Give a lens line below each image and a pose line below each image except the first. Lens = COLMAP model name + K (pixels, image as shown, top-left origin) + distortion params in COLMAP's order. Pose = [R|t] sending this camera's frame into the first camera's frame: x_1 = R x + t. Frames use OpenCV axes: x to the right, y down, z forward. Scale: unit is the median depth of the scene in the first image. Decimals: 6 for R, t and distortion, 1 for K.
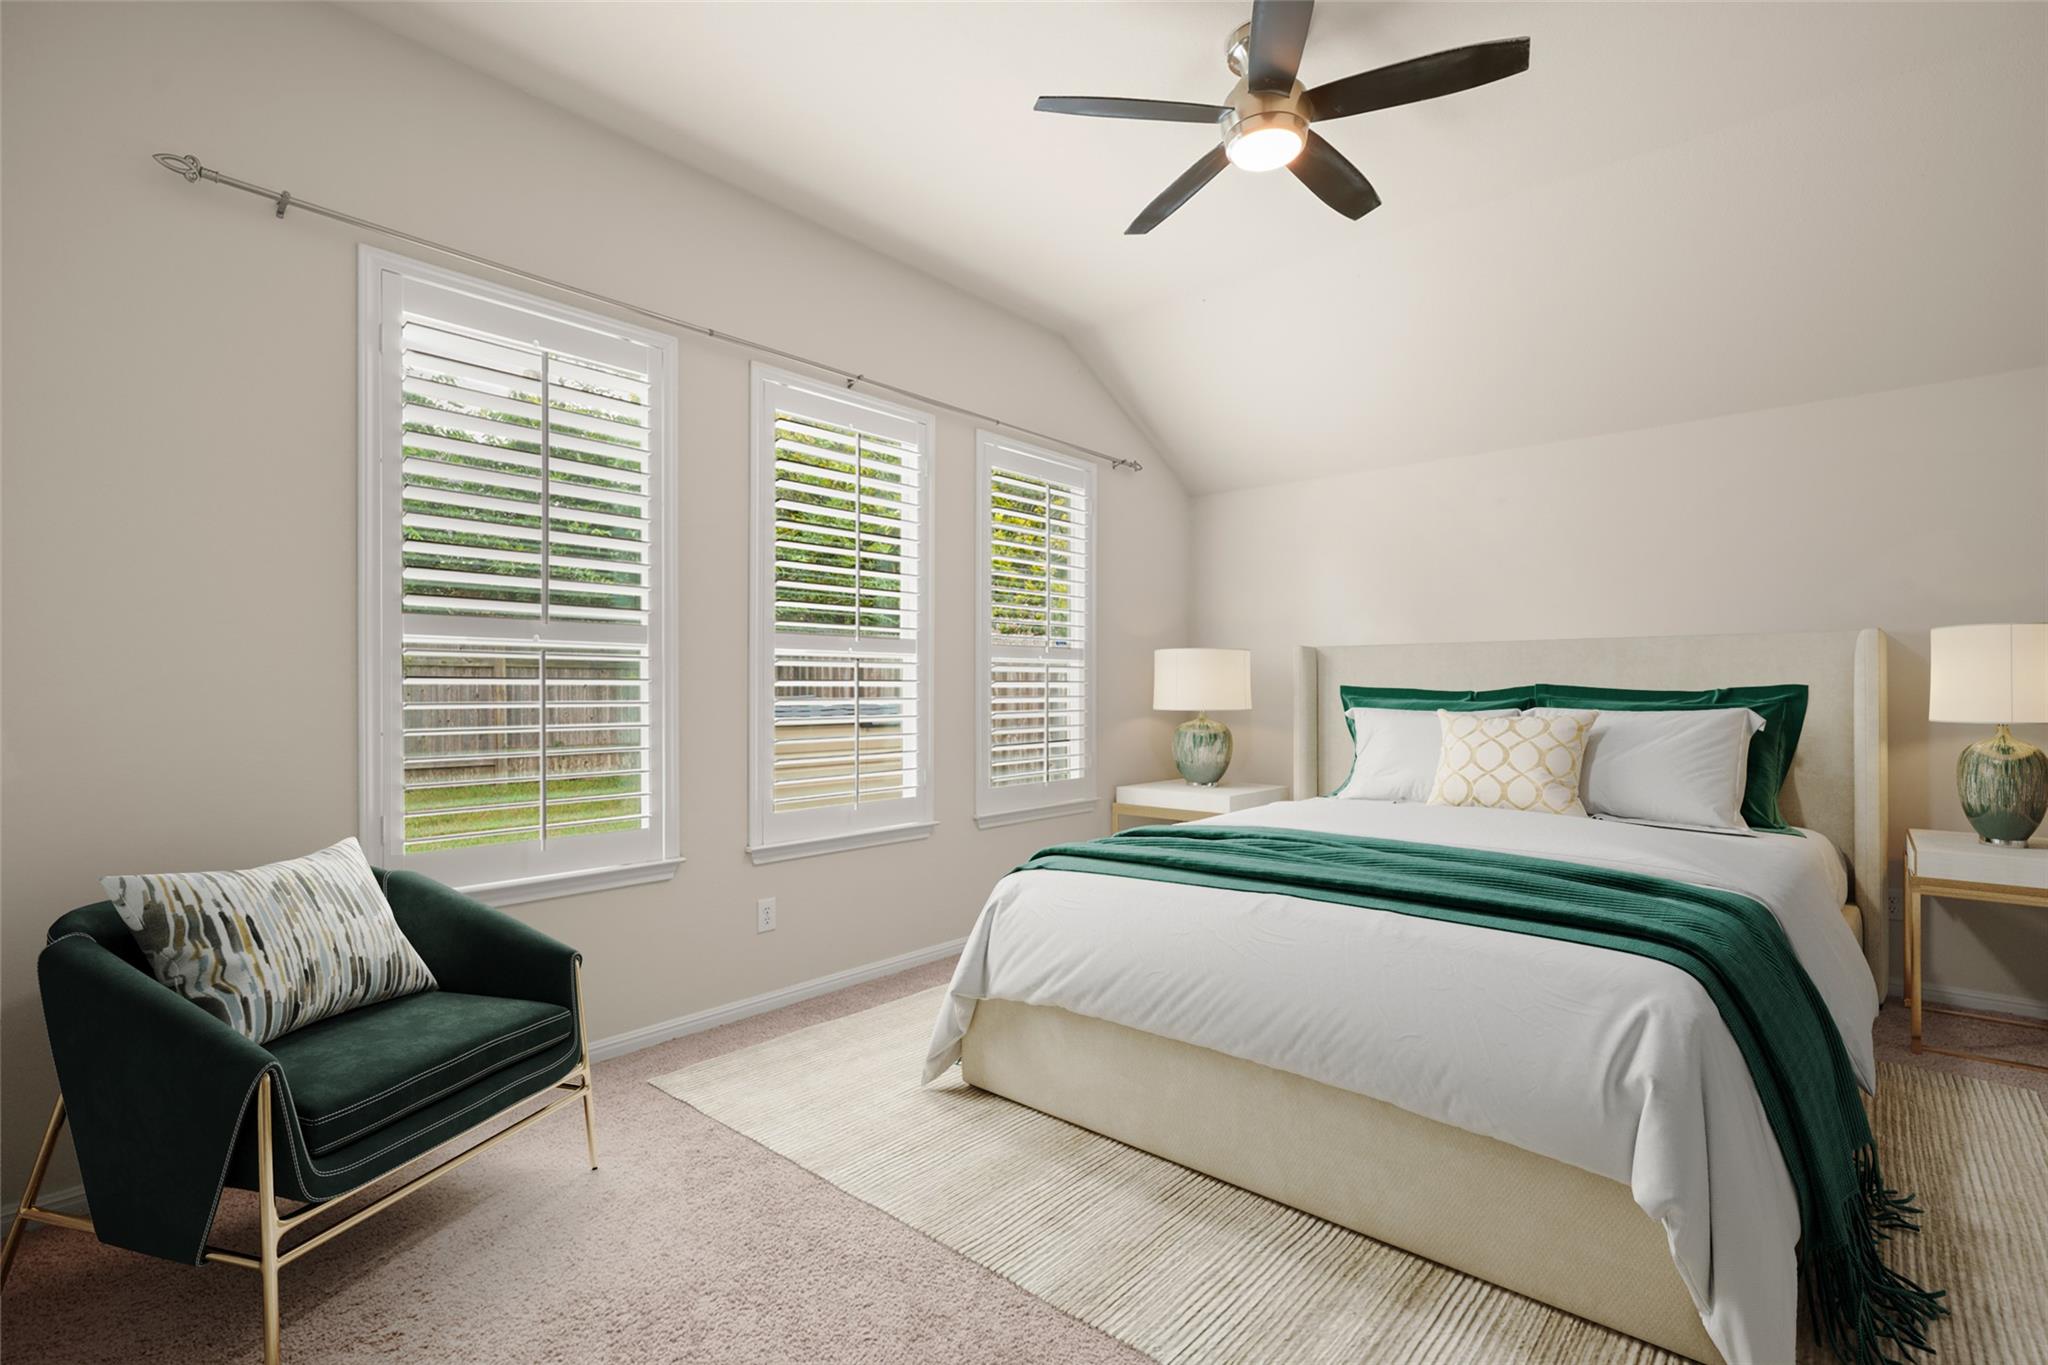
lens RADIAL K [[935.6, 0, 1036.9], [0, 935.6, 687.2], [0, 0, 1]] dist [-0.000186, -0.000197]
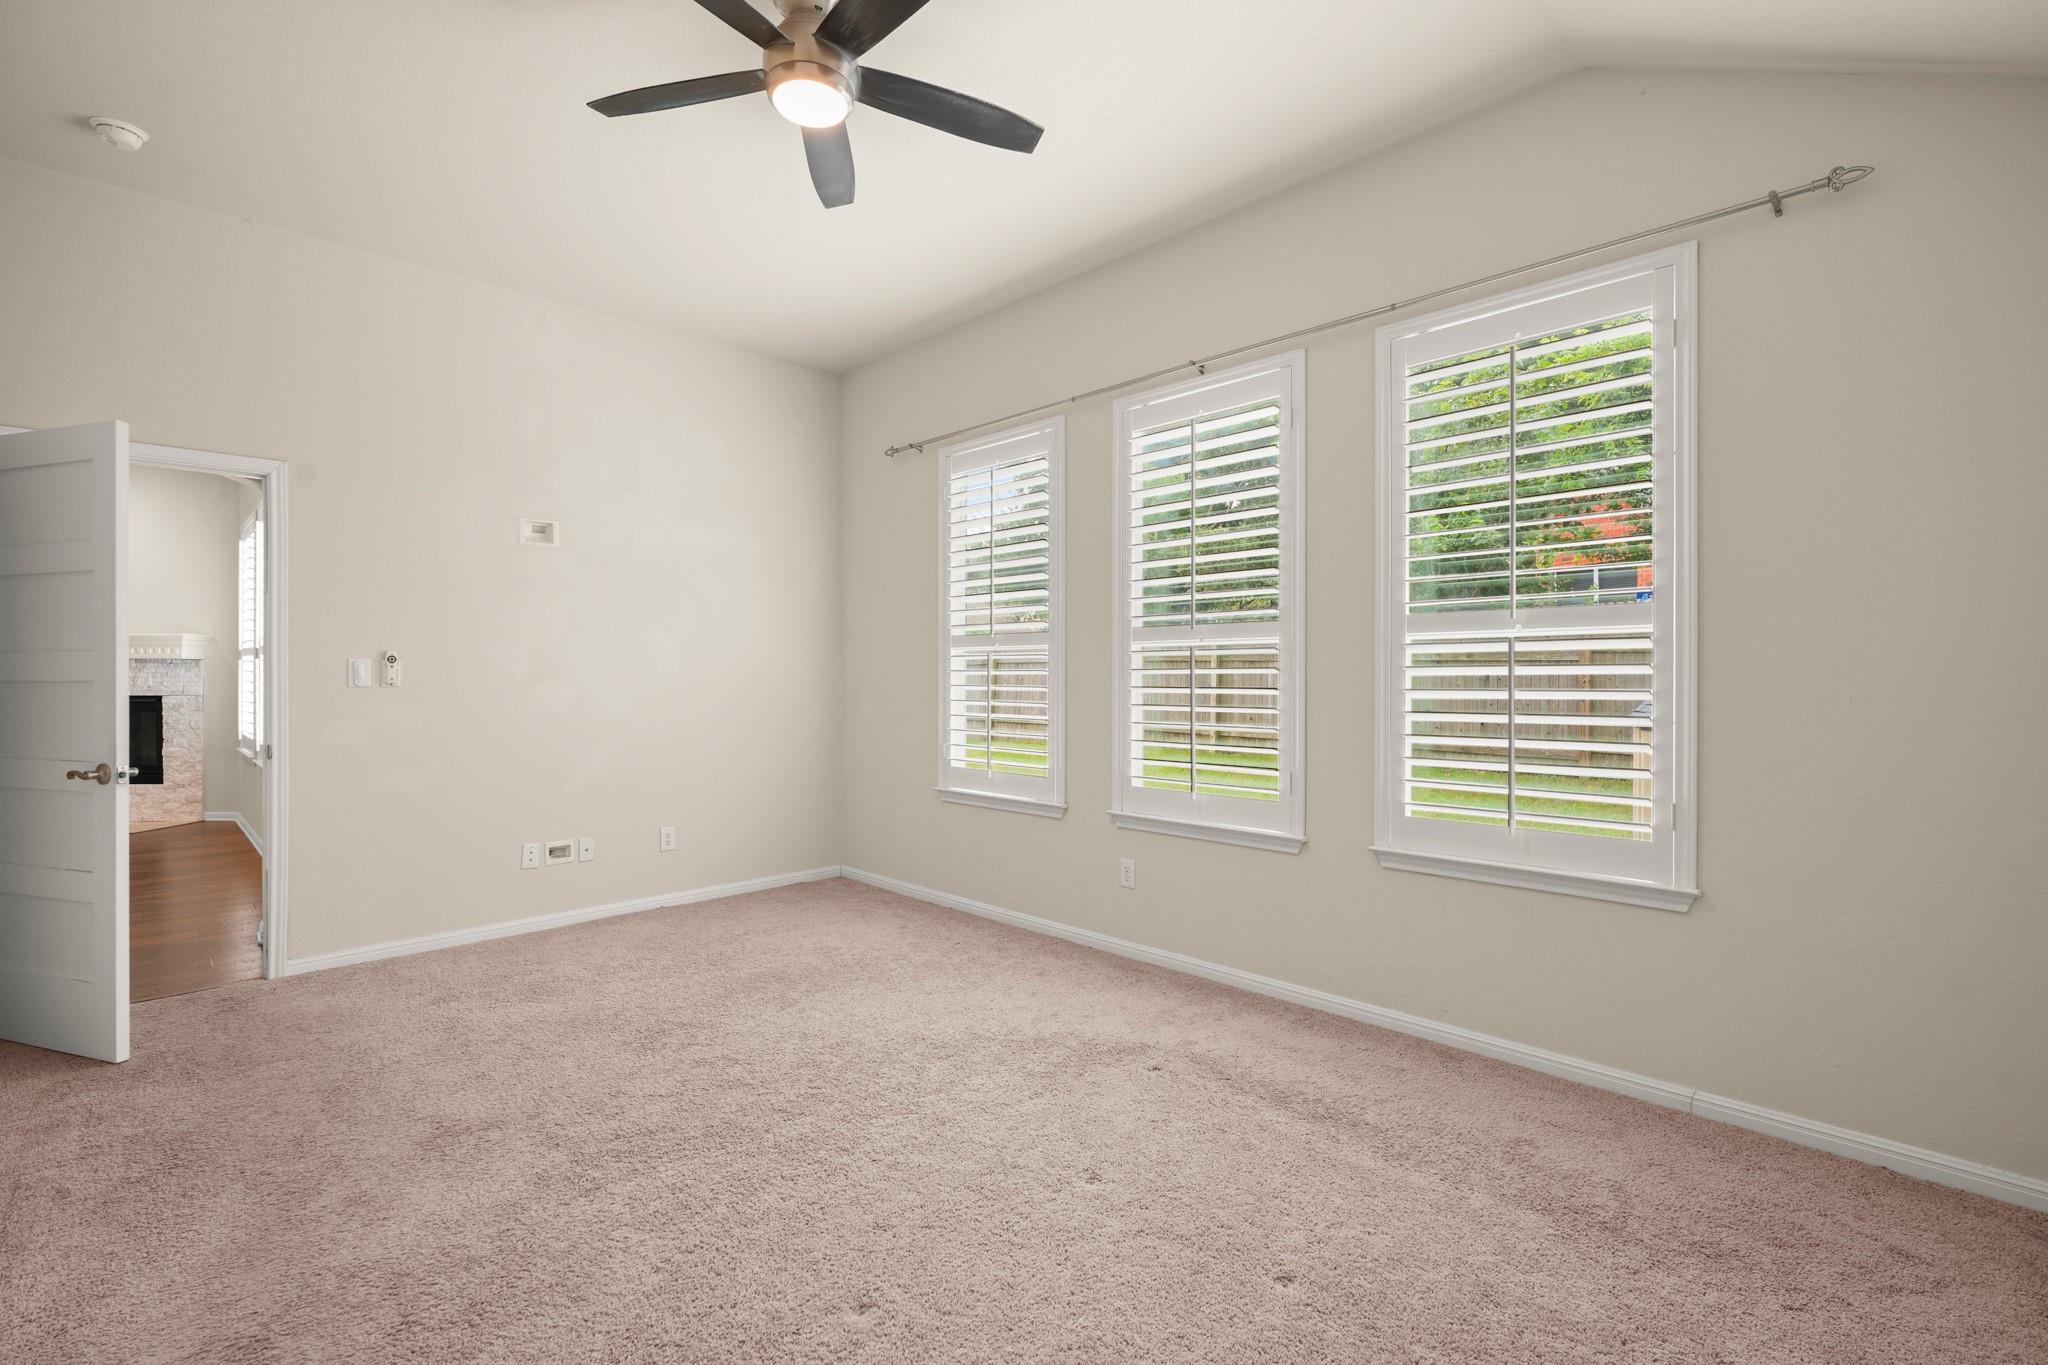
lens RADIAL K [[898.1, 0, 1024.0], [0, 898.1, 682.5], [0, 0, 1]] dist [-0.011255, -0.000109]
pose [[-0.066614, 0.004616, -0.997768, 0.751152], [0.000546, 0.999989, 0.004590, 0.002508], [0.997779, -0.000239, -0.066616, 0.862746]]
